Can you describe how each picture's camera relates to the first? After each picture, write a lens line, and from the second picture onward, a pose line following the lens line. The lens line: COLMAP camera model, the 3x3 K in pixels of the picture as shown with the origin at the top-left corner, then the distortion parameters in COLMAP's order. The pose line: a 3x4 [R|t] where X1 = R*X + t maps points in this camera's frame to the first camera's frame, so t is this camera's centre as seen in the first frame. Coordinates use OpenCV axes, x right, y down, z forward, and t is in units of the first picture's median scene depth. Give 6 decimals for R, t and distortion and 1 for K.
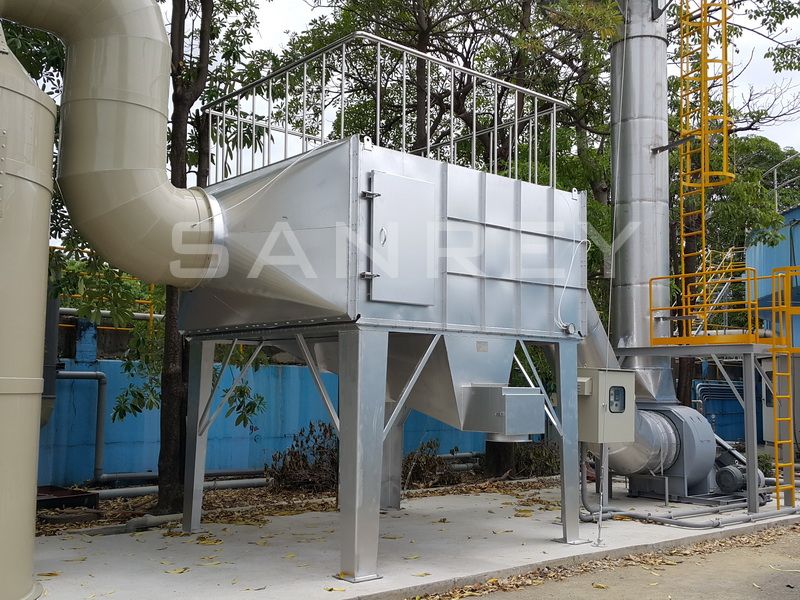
lens RADIAL K [[886.6, 0, 433.3], [0, 886.6, 299.7], [0, 0, 1]] dist [-0.005143, -0.004231]
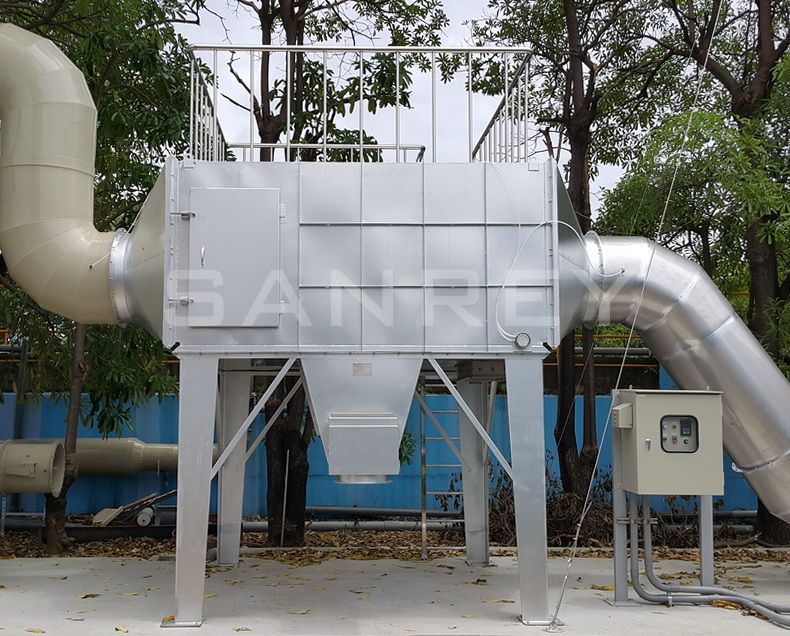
lens RADIAL K [[965.6, 0, 354.8], [0, 965.6, 306.6], [0, 0, 1]] dist [0.095055, -0.037497]
pose [[0.753680, -0.080197, -0.652330, 0.681134], [0.073140, 0.996597, -0.038018, 0.028545], [0.653159, -0.019058, 0.756981, 0.306286]]
